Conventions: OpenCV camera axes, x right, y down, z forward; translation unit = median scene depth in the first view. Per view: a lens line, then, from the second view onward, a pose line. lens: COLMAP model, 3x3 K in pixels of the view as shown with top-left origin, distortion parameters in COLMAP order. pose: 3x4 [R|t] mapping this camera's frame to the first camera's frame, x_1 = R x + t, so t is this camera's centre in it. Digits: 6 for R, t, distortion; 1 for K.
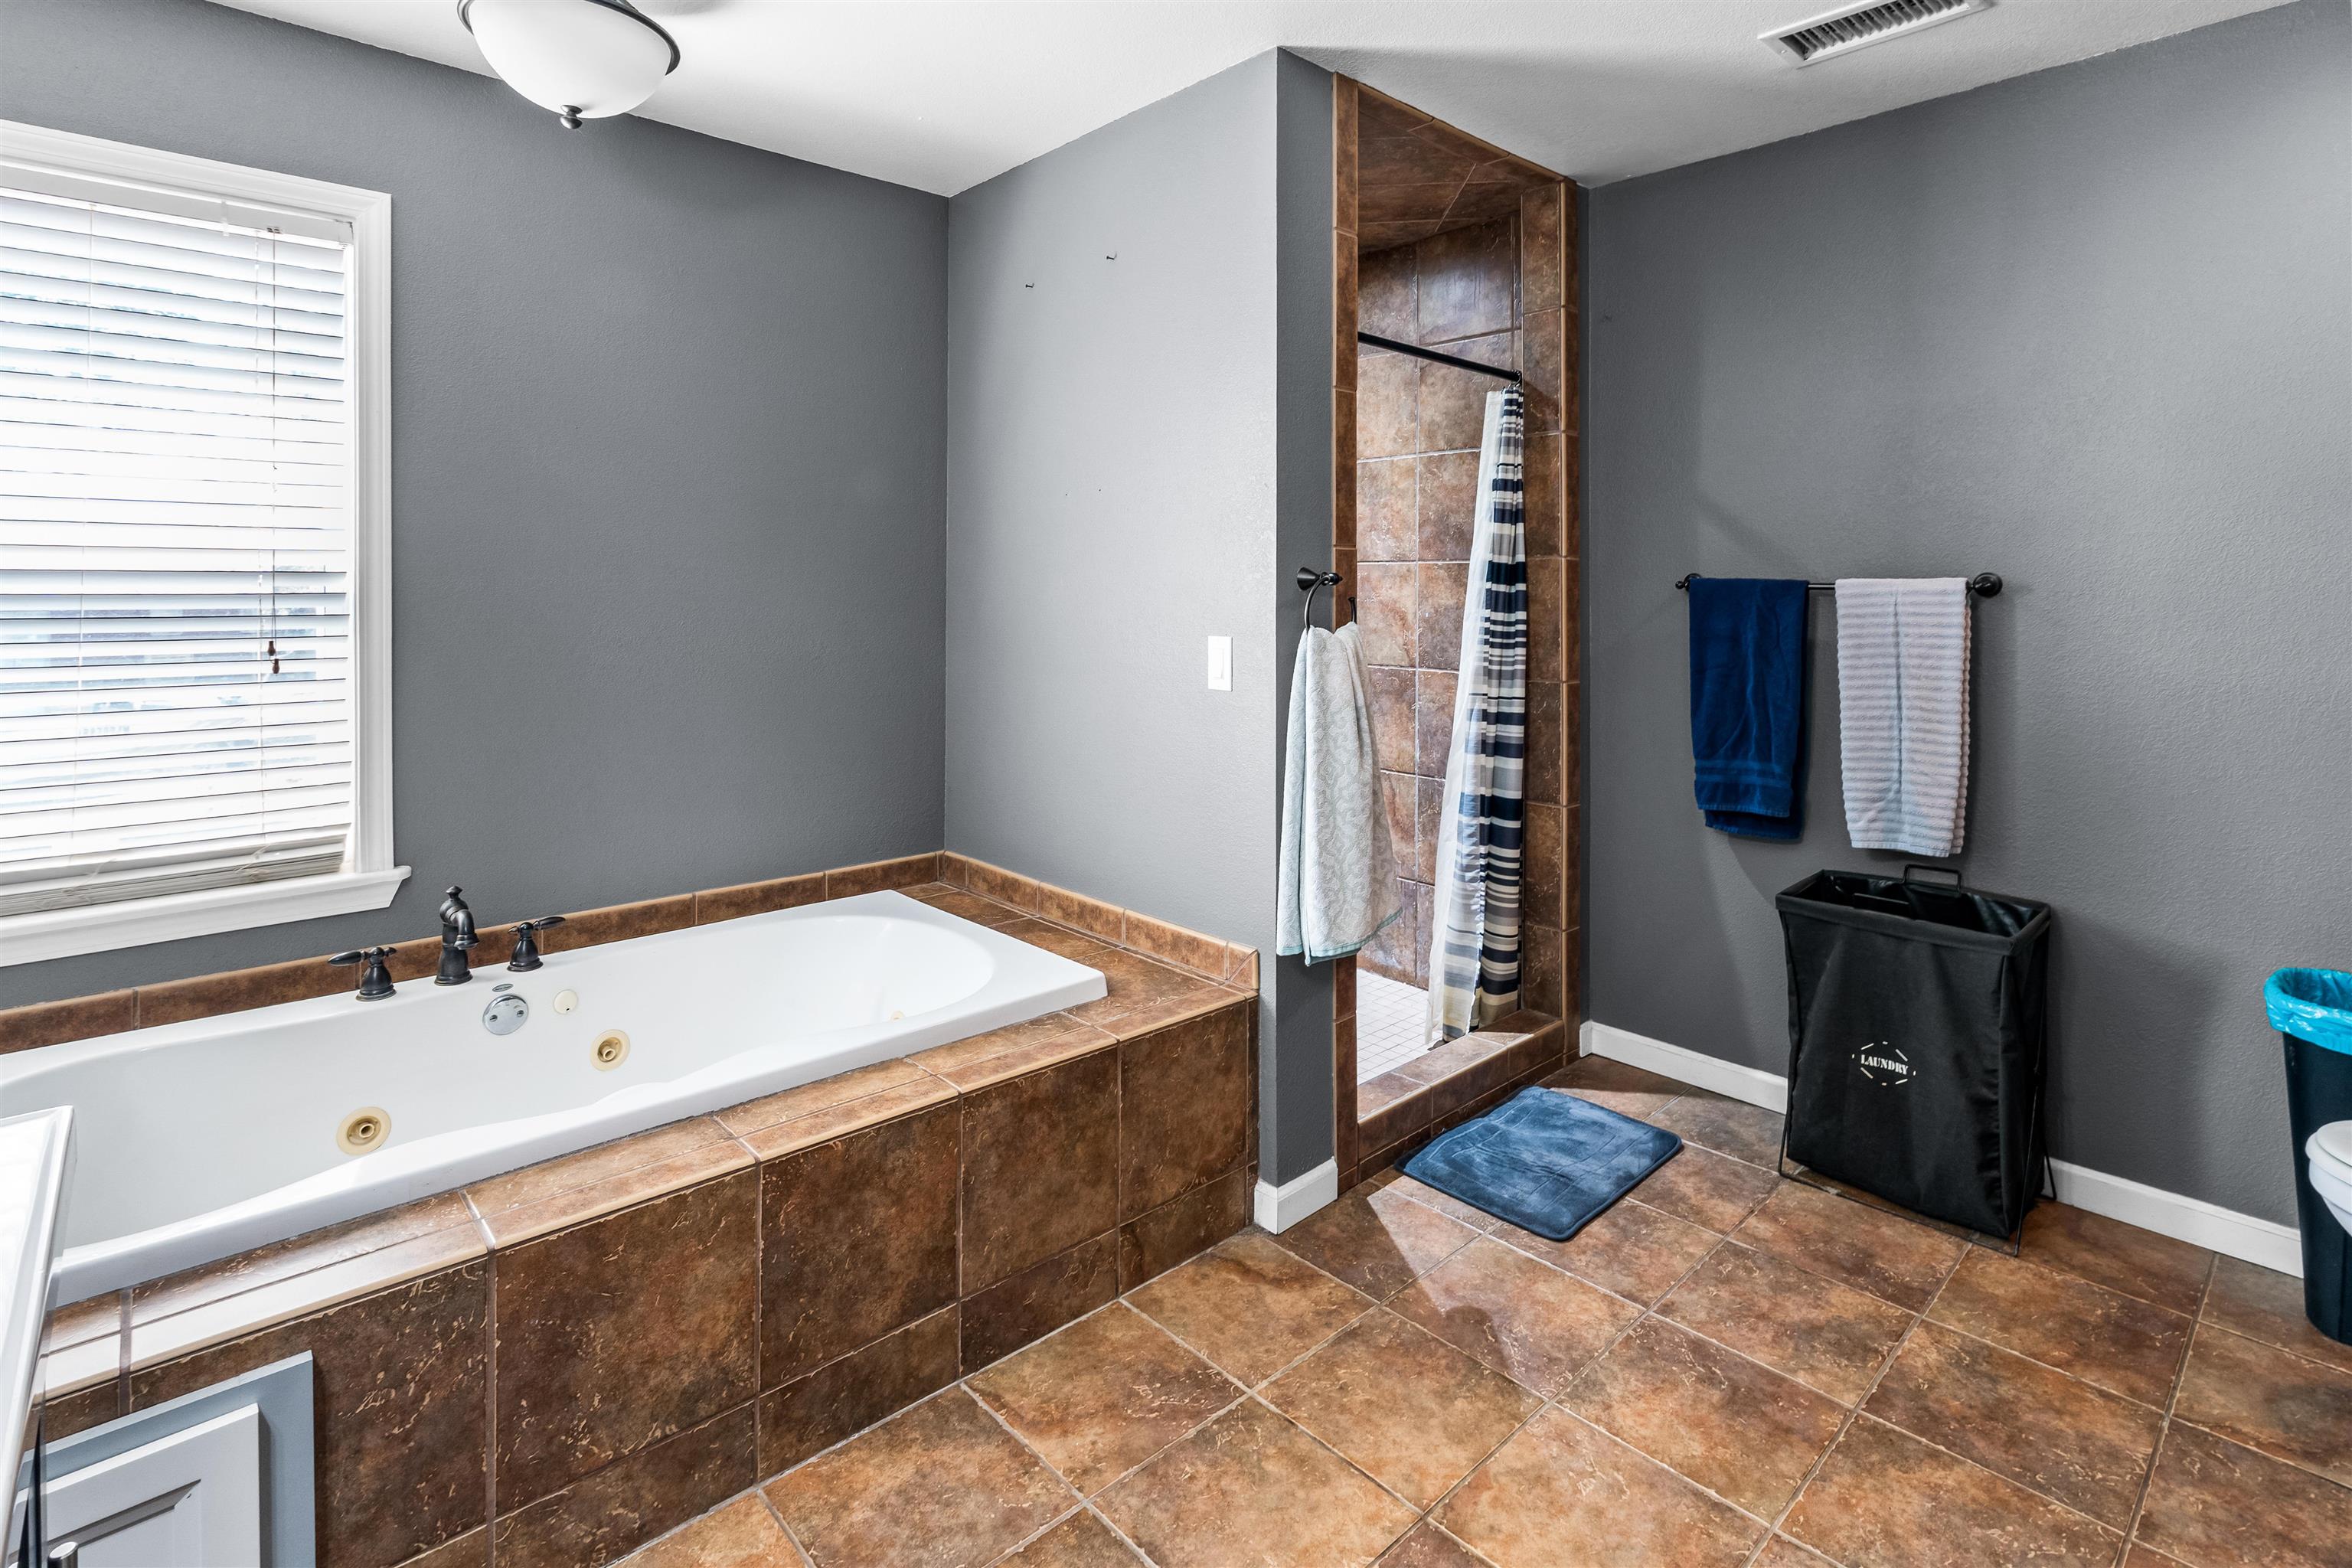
lens RADIAL K [[1120.7, 0, 1176.0], [0, 1120.7, 784.0], [0, 0, 1]] dist [-0.000320, 0.000235]
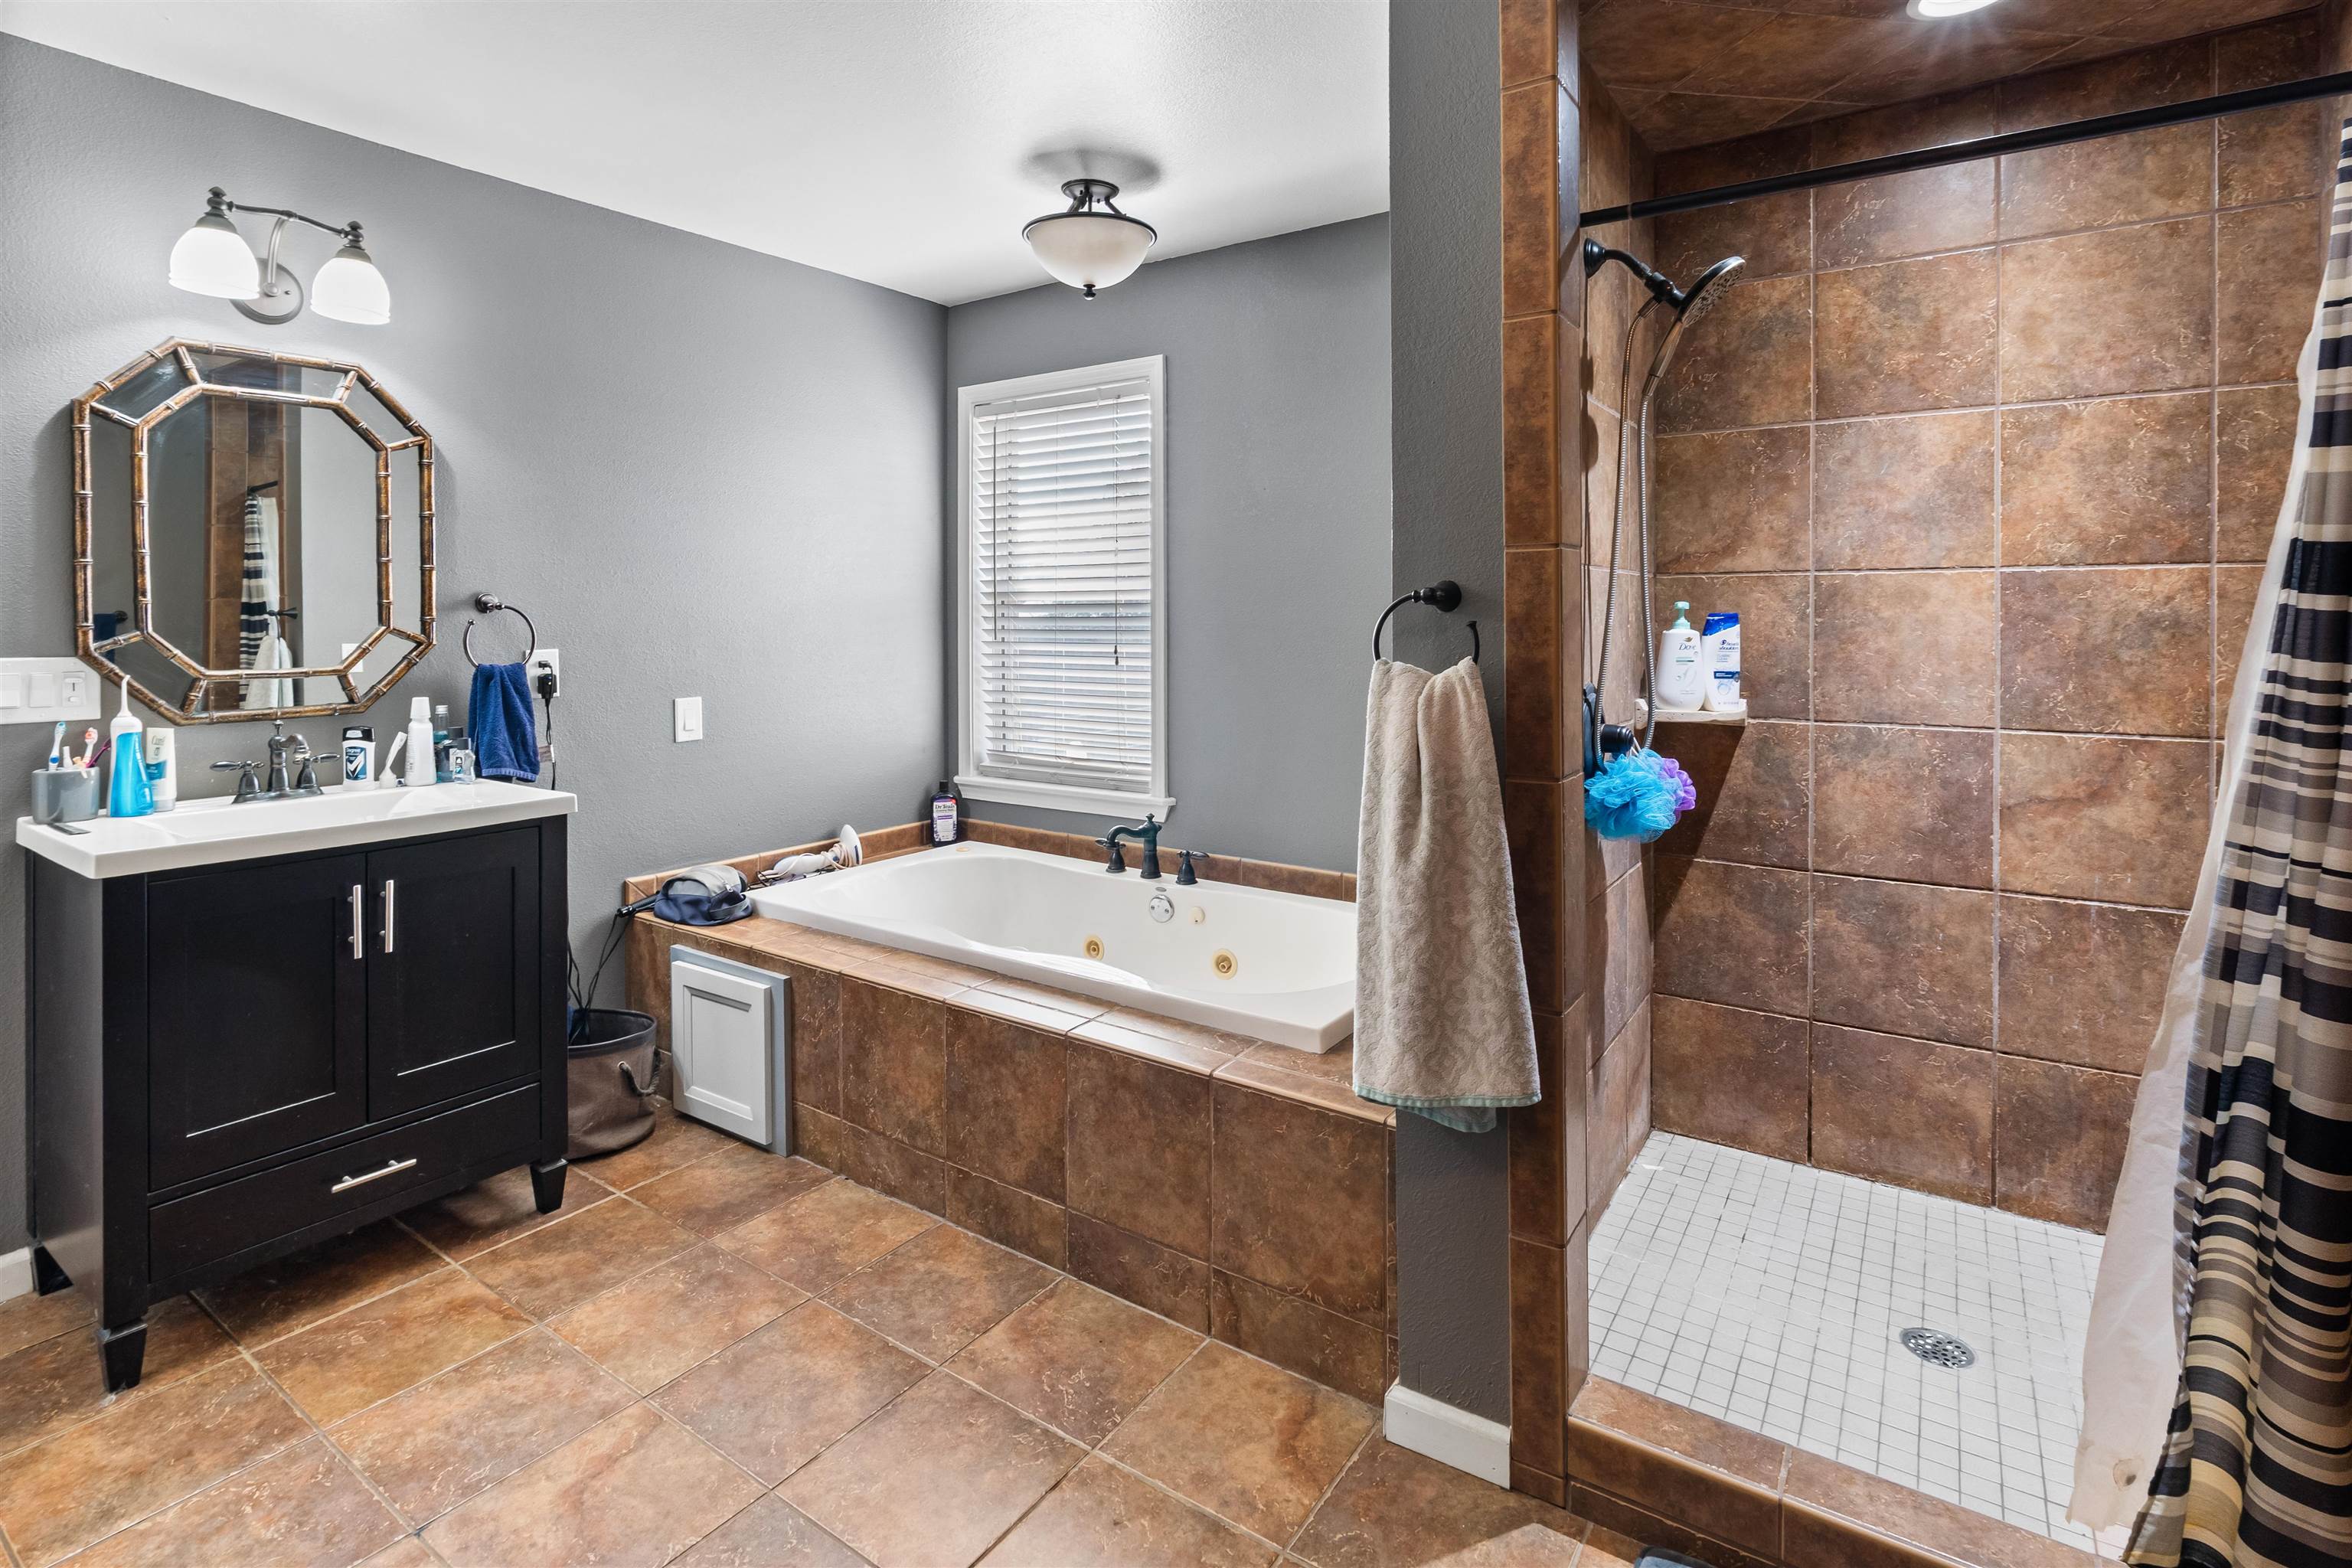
lens RADIAL K [[1138.1, 0, 1175.6], [0, 1138.1, 795.2], [0, 0, 1]] dist [-0.000632, -0.000238]
pose [[0.224135, 0.151349, -0.962734, 0.852048], [-0.161156, 0.980023, 0.116548, -0.118565], [0.961141, 0.129028, 0.244049, 0.692395]]
